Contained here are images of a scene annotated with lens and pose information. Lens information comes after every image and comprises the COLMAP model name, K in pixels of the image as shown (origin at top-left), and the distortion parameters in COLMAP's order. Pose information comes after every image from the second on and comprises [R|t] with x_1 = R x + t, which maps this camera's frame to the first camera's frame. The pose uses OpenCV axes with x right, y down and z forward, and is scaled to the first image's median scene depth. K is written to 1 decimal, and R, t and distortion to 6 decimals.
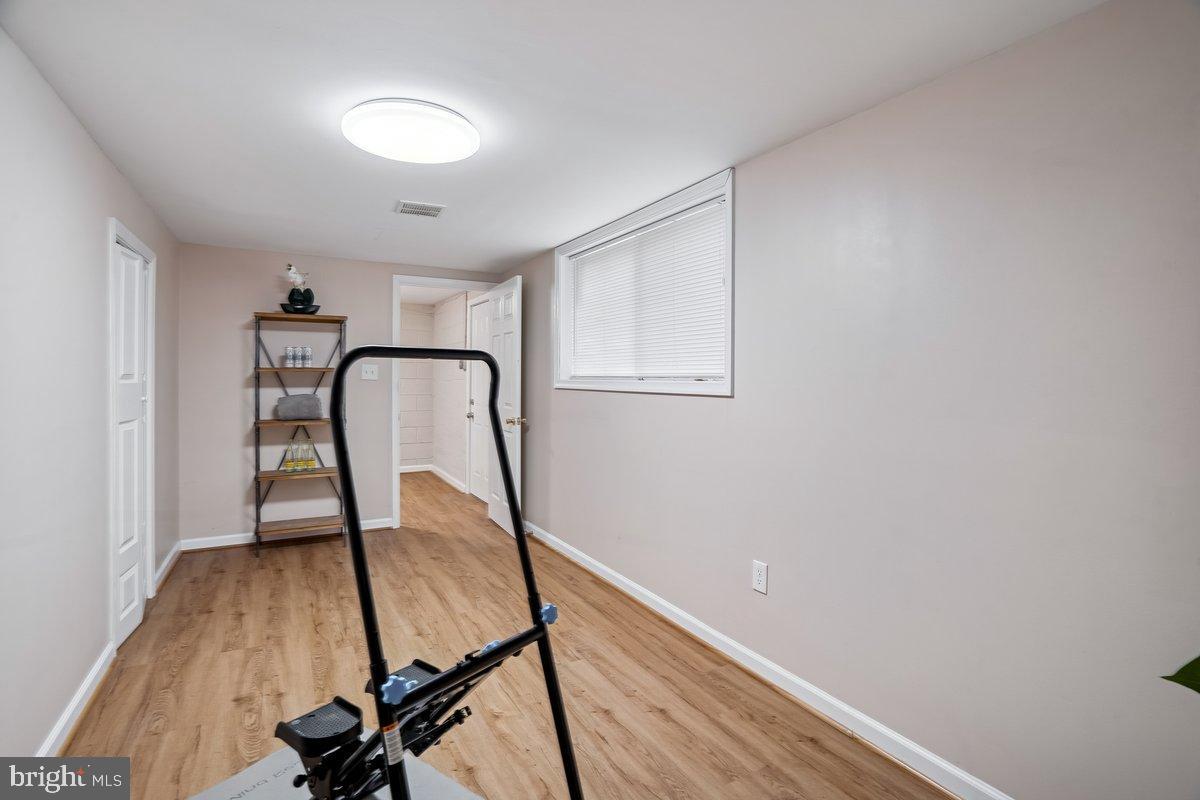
lens RADIAL K [[562.0, 0, 599.8], [0, 562.0, 391.6], [0, 0, 1]] dist [-0.015869, 0.000783]
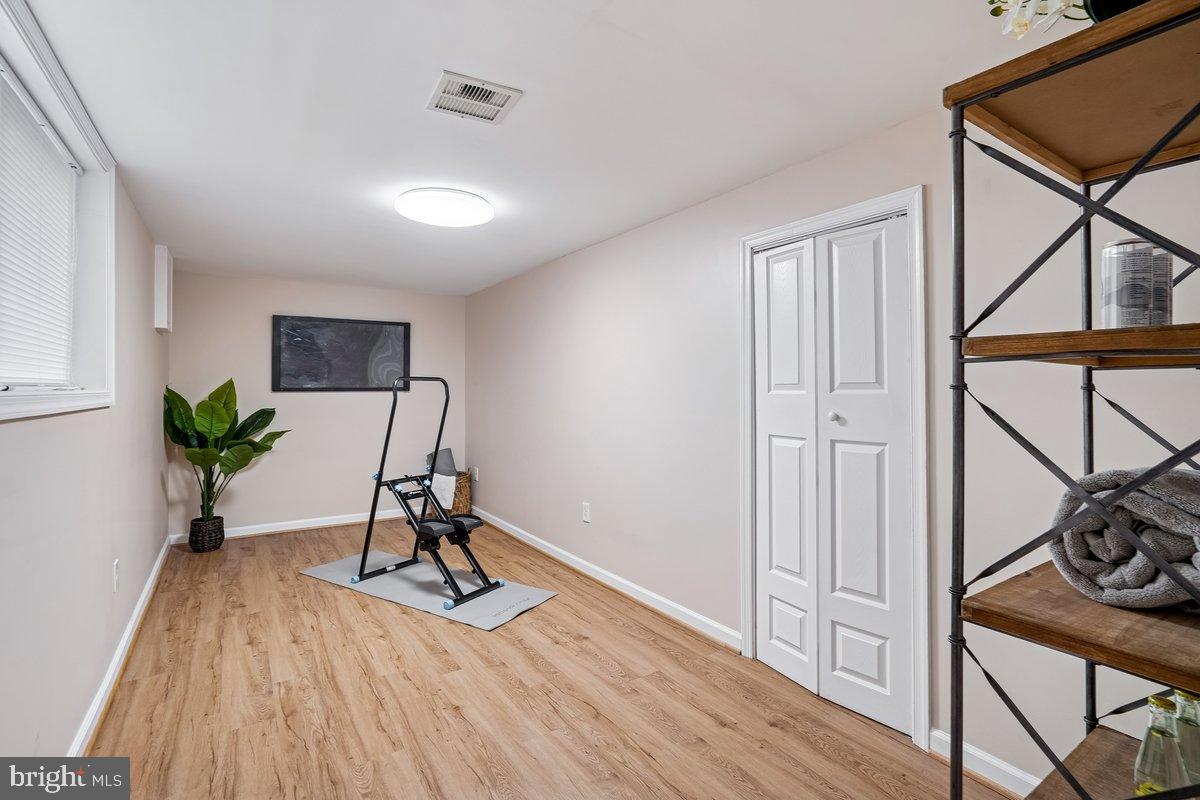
lens RADIAL K [[562.0, 0, 614.7], [0, 562.0, 380.4], [0, 0, 1]] dist [-0.015869, 0.000783]
pose [[-0.996380, -0.005651, -0.084823, -0.531234], [-0.006015, 0.999974, 0.004039, -0.043800], [0.084798, 0.004535, -0.996388, 2.019806]]
